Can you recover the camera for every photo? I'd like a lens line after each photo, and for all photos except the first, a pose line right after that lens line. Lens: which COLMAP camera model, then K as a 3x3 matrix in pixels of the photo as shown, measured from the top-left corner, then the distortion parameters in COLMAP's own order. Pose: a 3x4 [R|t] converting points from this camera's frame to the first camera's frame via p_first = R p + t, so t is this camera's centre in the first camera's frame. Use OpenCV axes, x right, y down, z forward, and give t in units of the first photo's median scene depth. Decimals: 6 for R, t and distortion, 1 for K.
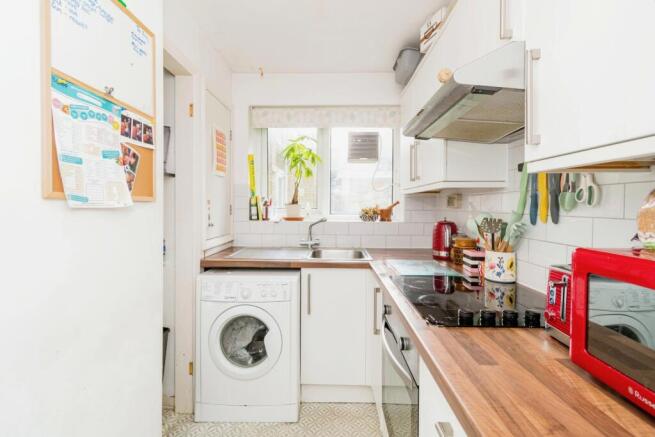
lens RADIAL K [[290.3, 0, 327.8], [0, 290.3, 215.4], [0, 0, 1]] dist [0.001032, 0.000088]
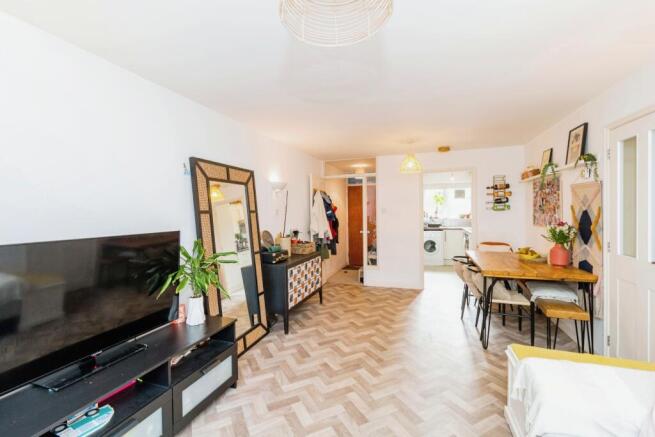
lens RADIAL K [[290.3, 0, 327.8], [0, 290.3, 215.4], [0, 0, 1]] dist [0.001032, 0.000088]
pose [[0.960630, -0.007950, -0.277716, -0.522921], [0.004344, 0.999898, -0.013597, 0.035707], [0.277796, 0.011855, 0.960567, -3.390667]]
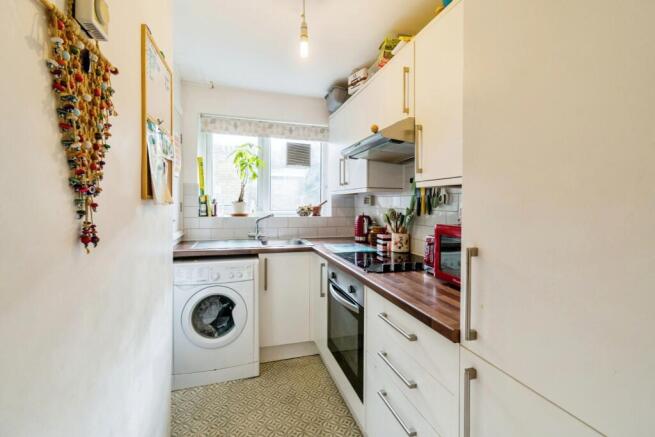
lens RADIAL K [[290.3, 0, 327.8], [0, 290.3, 215.4], [0, 0, 1]] dist [0.001032, 0.000088]
pose [[0.947629, -0.010767, 0.319190, -0.215029], [0.007197, 0.999898, 0.012363, 0.003090], [-0.319291, -0.009418, 0.947610, -0.279162]]
